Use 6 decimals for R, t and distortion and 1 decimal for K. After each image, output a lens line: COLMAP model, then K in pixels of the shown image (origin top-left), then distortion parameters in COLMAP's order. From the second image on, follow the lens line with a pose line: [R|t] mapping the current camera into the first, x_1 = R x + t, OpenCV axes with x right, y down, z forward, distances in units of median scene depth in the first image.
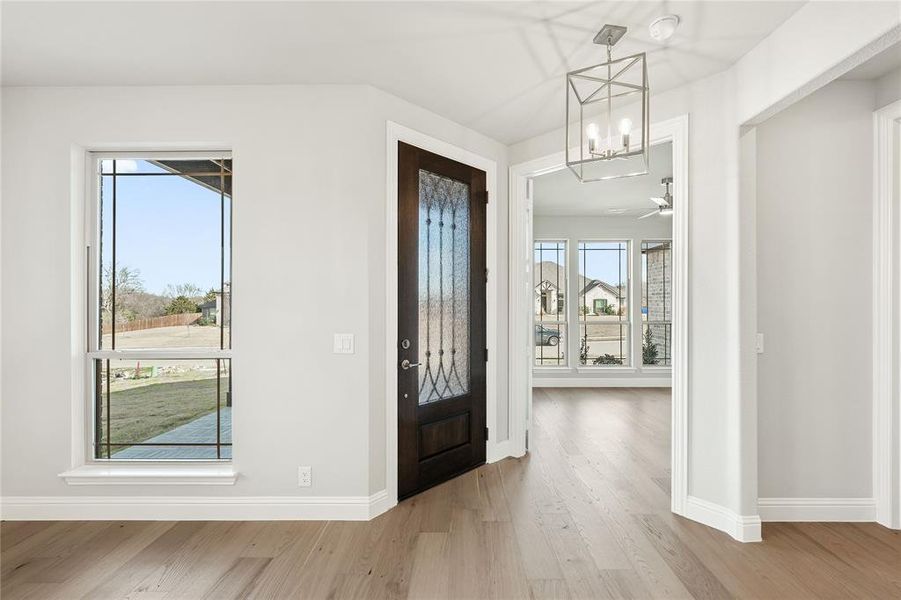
lens RADIAL K [[393.8, 0, 453.9], [0, 393.8, 302.8], [0, 0, 1]] dist [0.001170, 0.000101]
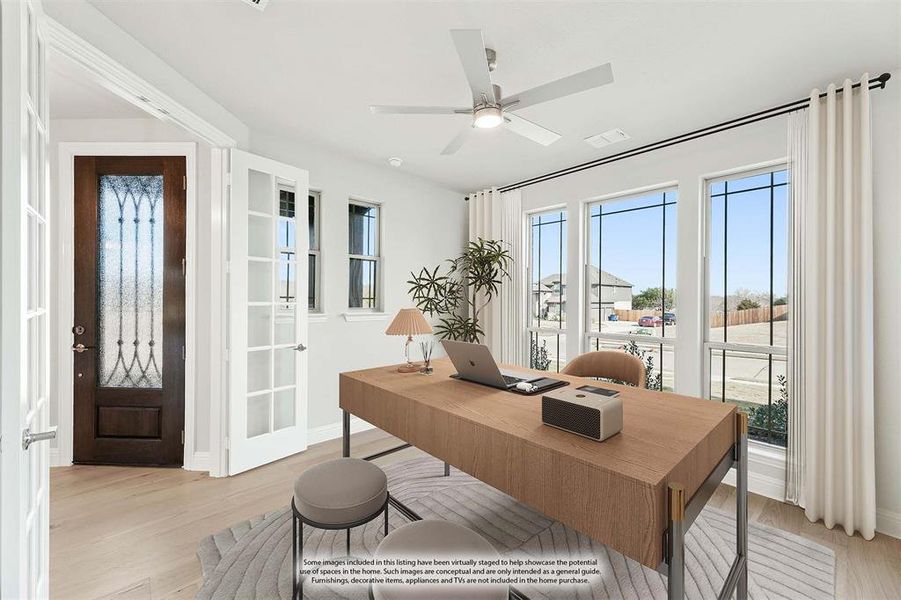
lens RADIAL K [[358.8, 0, 450.4], [0, 358.8, 298.2], [0, 0, 1]] dist [0.000460, -0.000427]
pose [[0.686642, 0.016219, -0.726815, 1.418336], [-0.018500, 0.999817, 0.004834, -0.014869], [0.726760, 0.010127, 0.686816, 1.092282]]
